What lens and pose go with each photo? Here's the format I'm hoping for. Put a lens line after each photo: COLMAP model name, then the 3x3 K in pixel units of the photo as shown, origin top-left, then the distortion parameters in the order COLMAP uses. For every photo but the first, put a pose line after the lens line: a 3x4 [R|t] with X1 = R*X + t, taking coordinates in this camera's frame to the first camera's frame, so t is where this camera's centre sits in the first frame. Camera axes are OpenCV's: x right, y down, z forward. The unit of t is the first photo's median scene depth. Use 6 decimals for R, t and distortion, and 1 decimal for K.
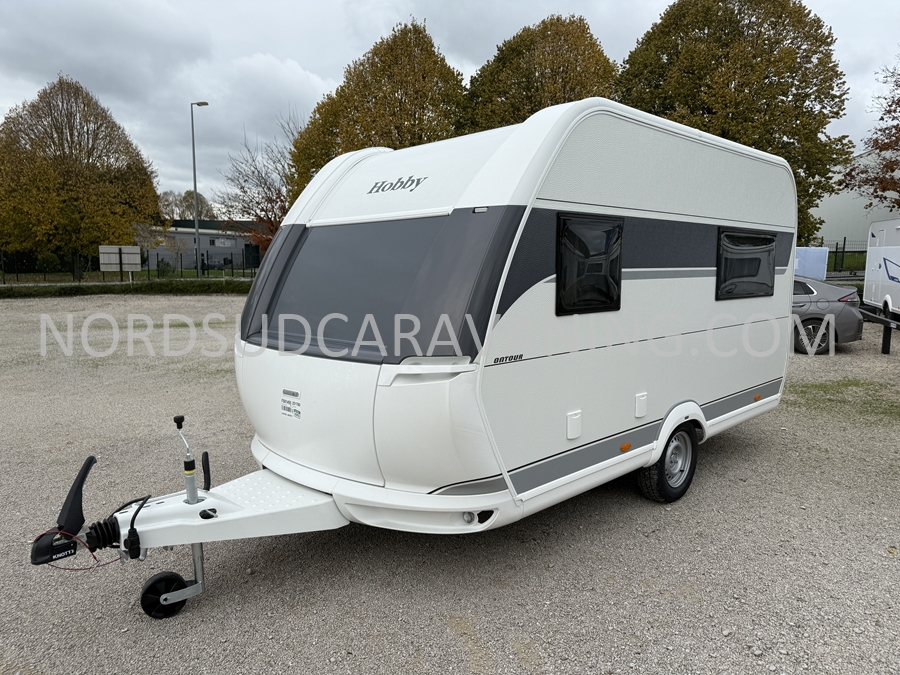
lens RADIAL K [[629.8, 0, 450.0], [0, 629.8, 337.5], [0, 0, 1]] dist [0.041161, -0.004883]
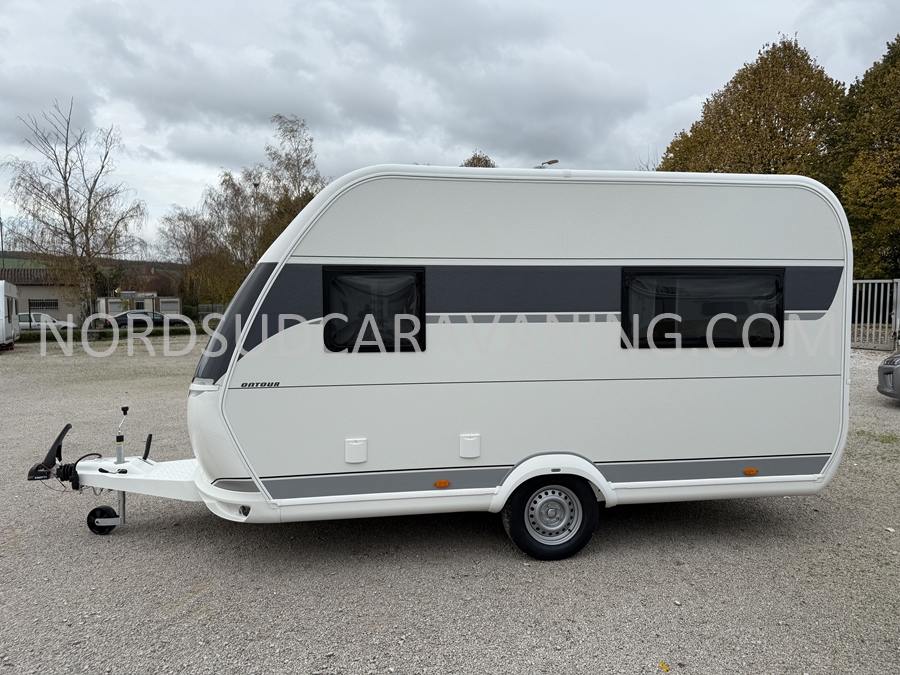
lens RADIAL K [[620.7, 0, 462.9], [0, 620.7, 334.6], [0, 0, 1]] dist [0.085453, -0.087531]
pose [[0.812290, 0.027132, -0.582623, 0.981122], [-0.063640, 0.997076, -0.042294, -0.033030], [0.579772, 0.071433, 0.811642, 0.190010]]
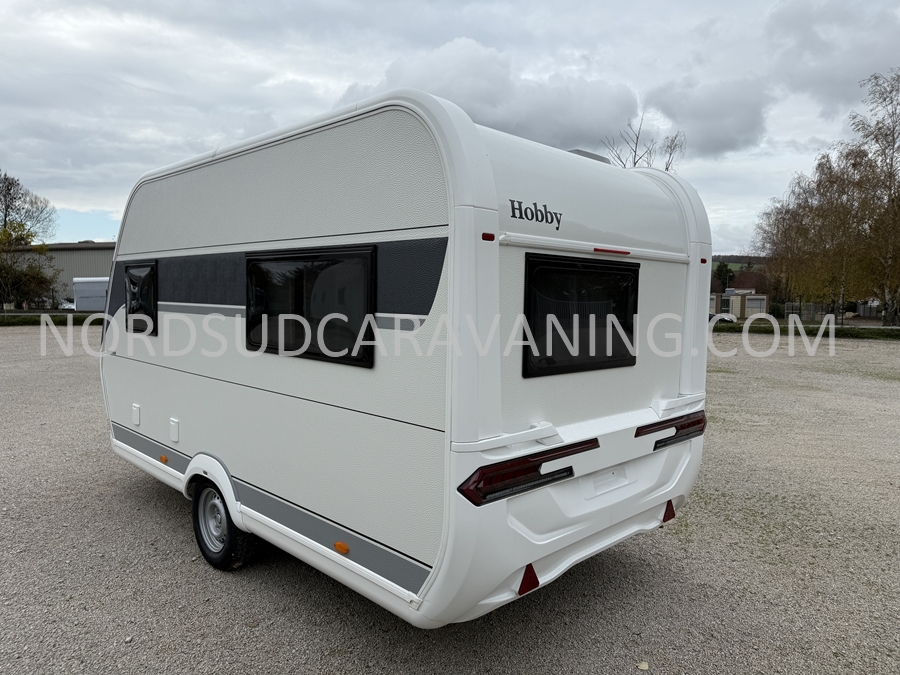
lens RADIAL K [[629.8, 0, 450.0], [0, 629.8, 337.5], [0, 0, 1]] dist [0.041161, -0.004883]
pose [[0.007027, 0.066597, -0.997755, 1.538060], [-0.131859, 0.989129, 0.065092, -0.200651], [0.991244, 0.131105, 0.015732, 1.601627]]
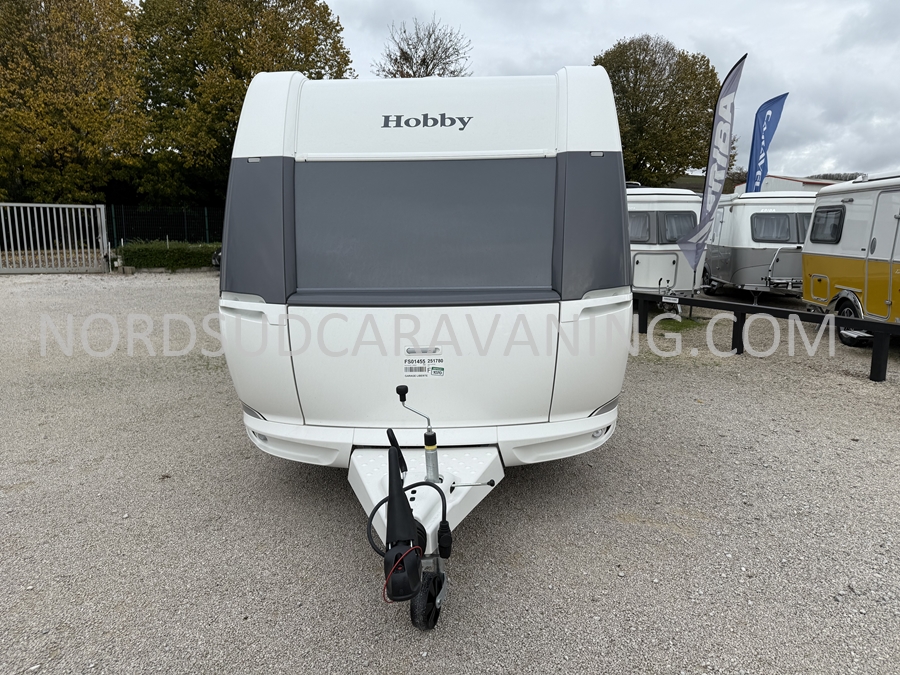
lens RADIAL K [[629.8, 0, 450.0], [0, 629.8, 337.5], [0, 0, 1]] dist [0.041161, -0.004883]
pose [[0.720005, -0.121819, 0.683193, -0.807712], [0.084232, 0.992534, 0.088206, -0.004852], [-0.688838, -0.005962, 0.724891, 0.322670]]
